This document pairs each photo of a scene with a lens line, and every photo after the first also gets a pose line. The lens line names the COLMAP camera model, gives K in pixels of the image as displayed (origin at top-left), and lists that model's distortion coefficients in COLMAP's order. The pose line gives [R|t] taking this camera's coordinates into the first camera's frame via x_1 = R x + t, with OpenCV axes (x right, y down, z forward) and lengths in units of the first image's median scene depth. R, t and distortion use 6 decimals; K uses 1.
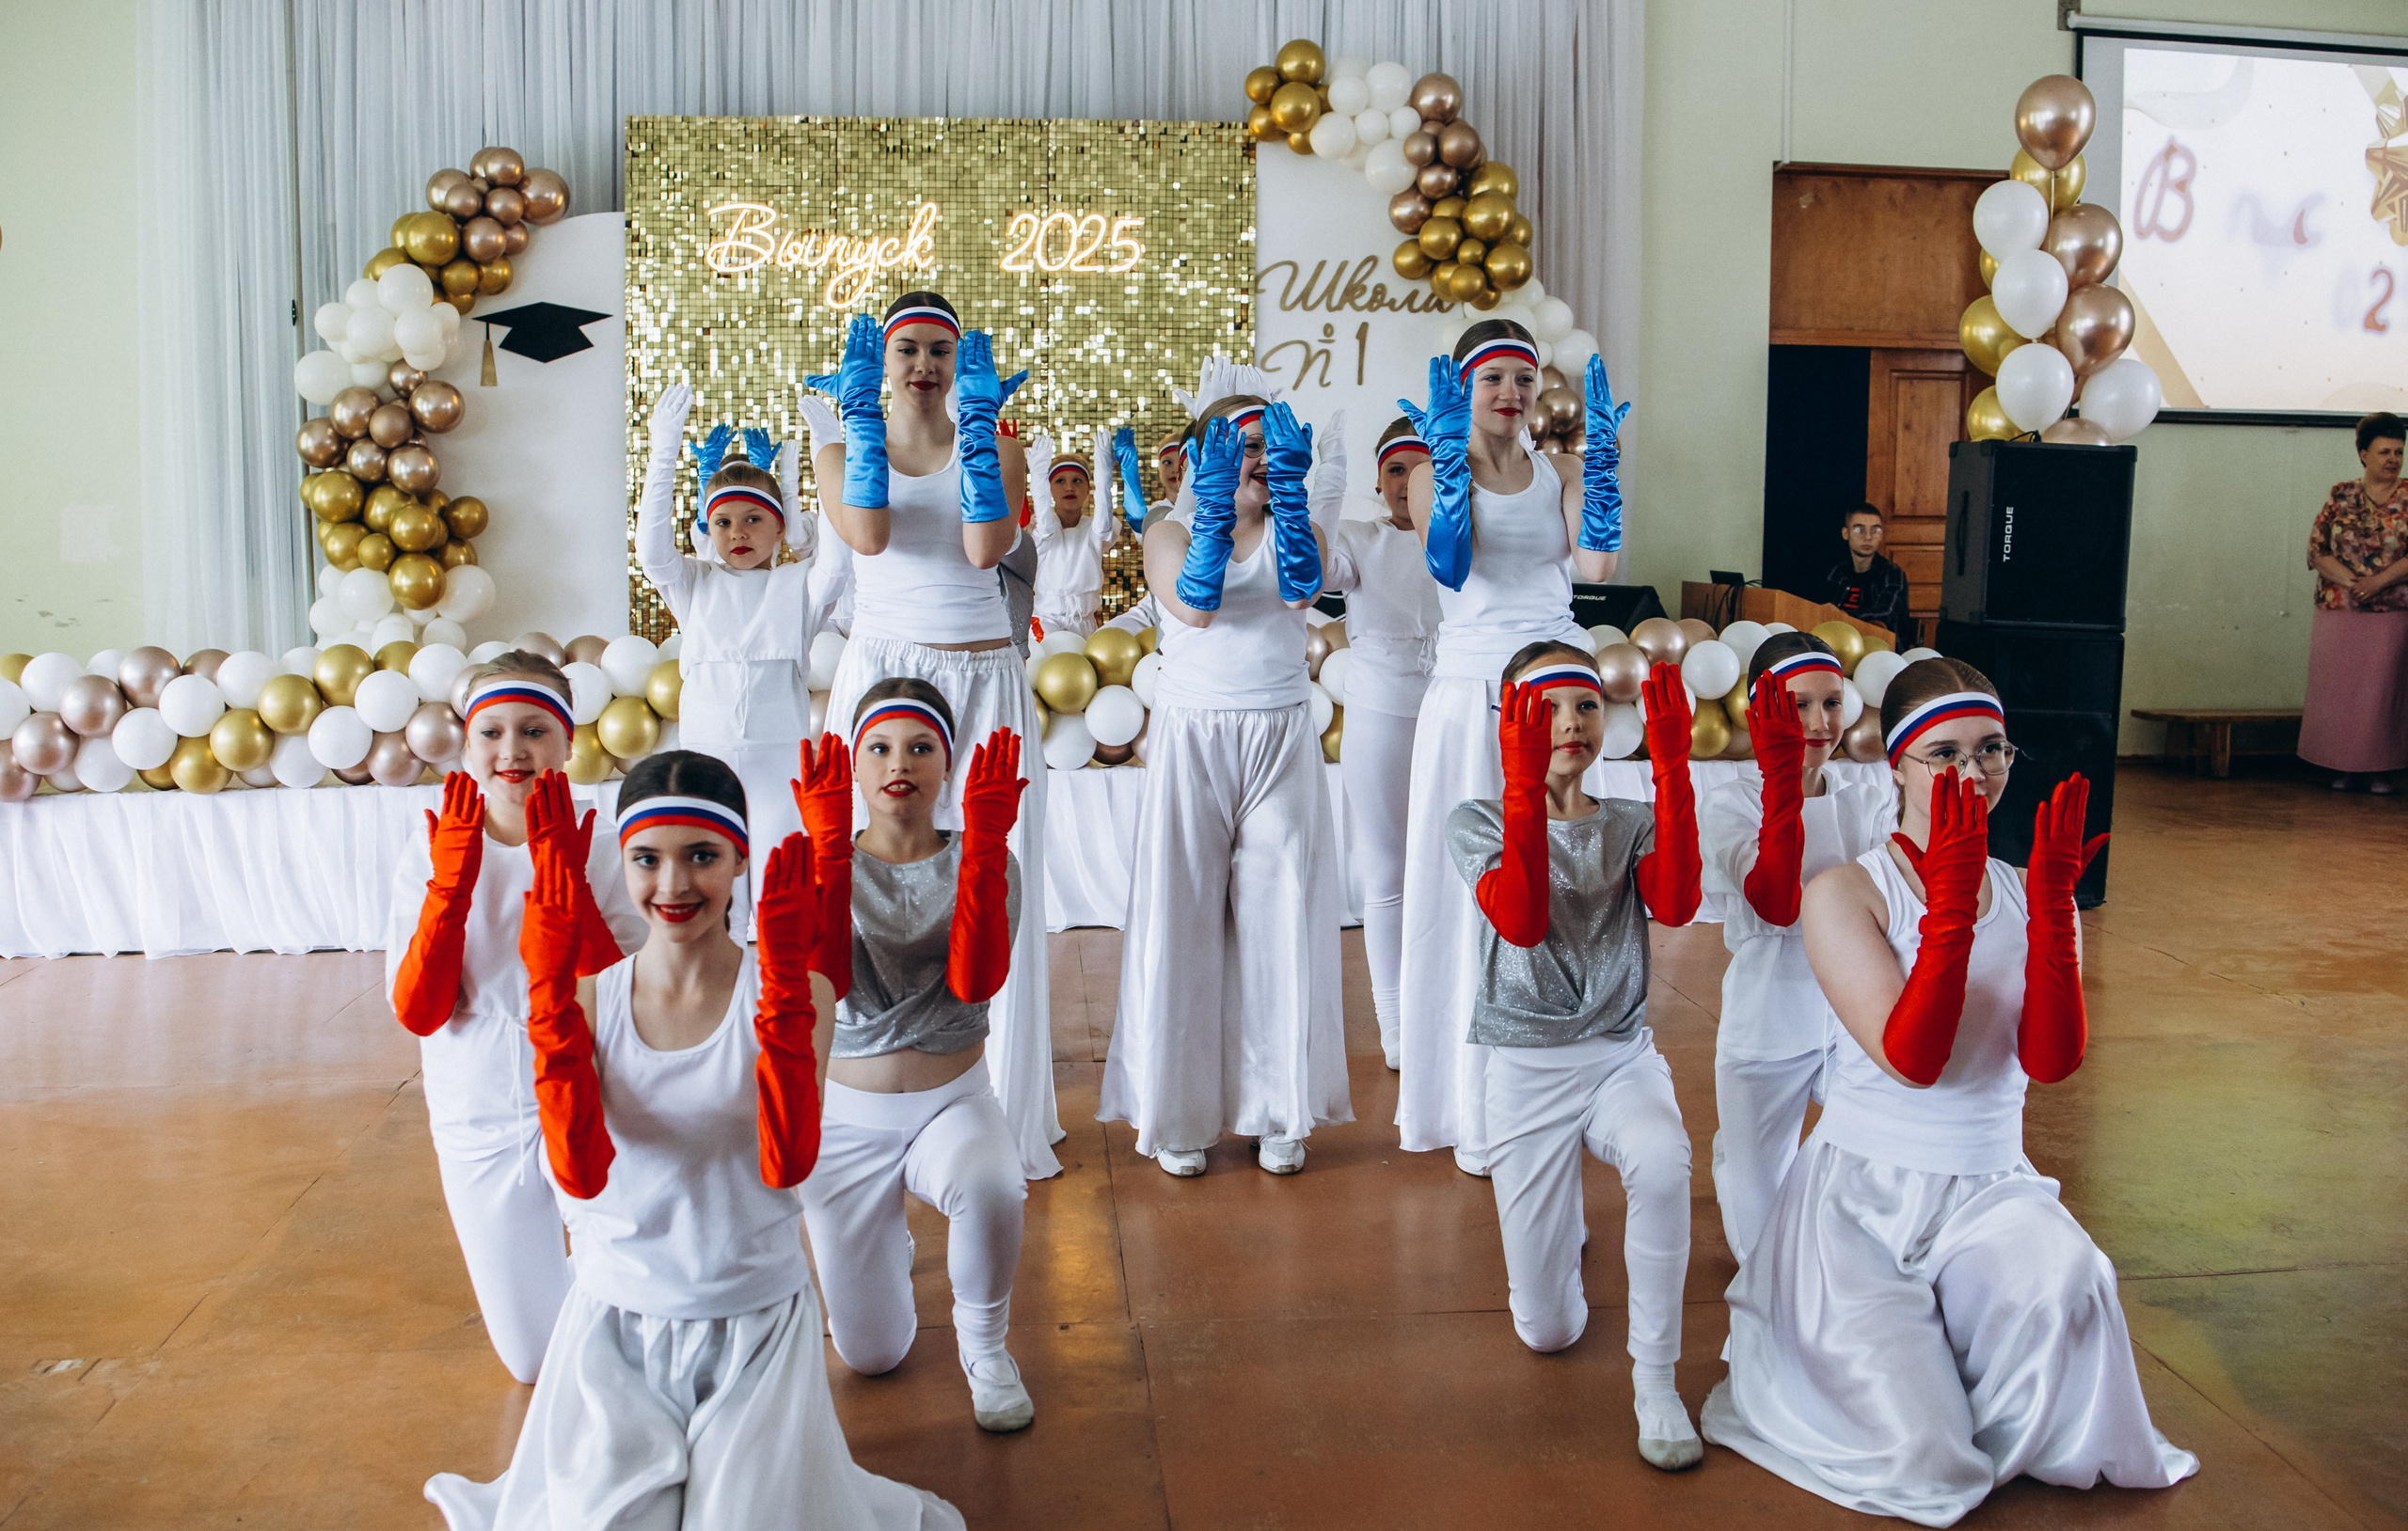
lens RADIAL K [[2181.0, 0, 1201.6], [0, 2181.0, 724.0], [0, 0, 1]] dist [-0.097820, 0.005779]
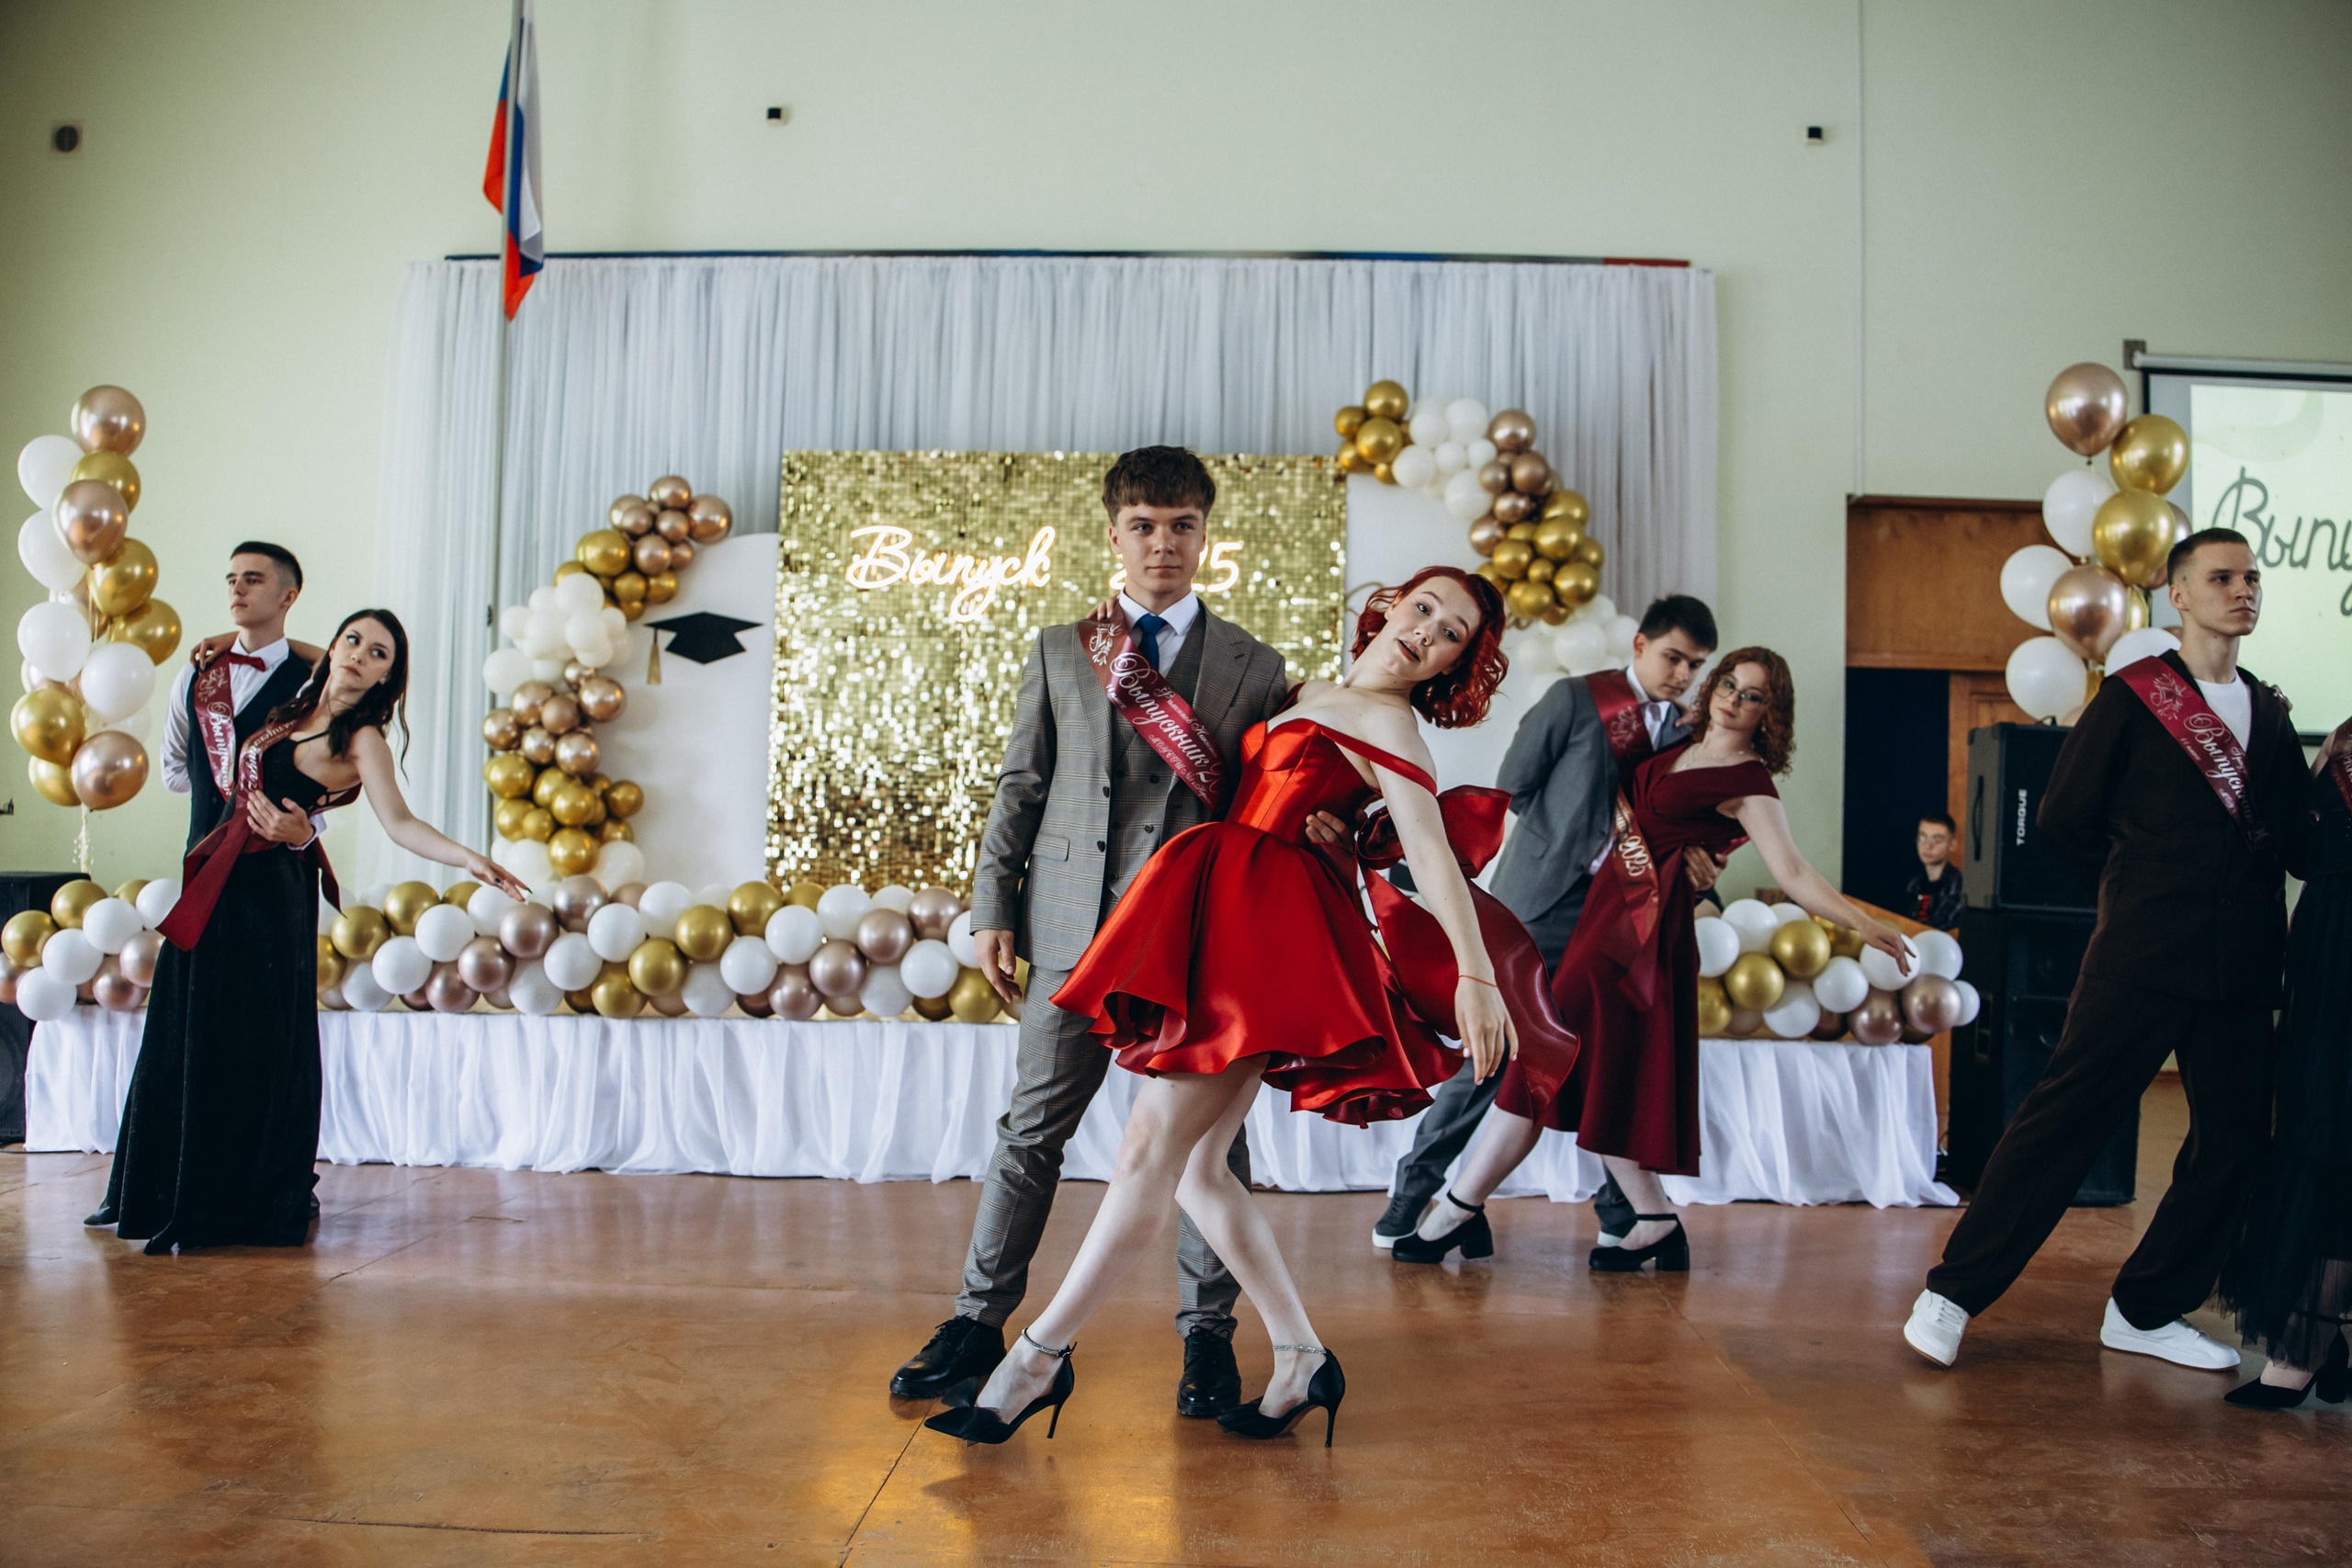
lens RADIAL K [[1916.2, 0, 1176.0], [0, 1916.2, 784.0], [0, 0, 1]] dist [-0.096581, -0.000512]
pose [[0.989427, 0.016750, -0.144058, 0.085763], [-0.036827, 0.989768, -0.137854, 0.022338], [0.140275, 0.141702, 0.979920, 0.072557]]
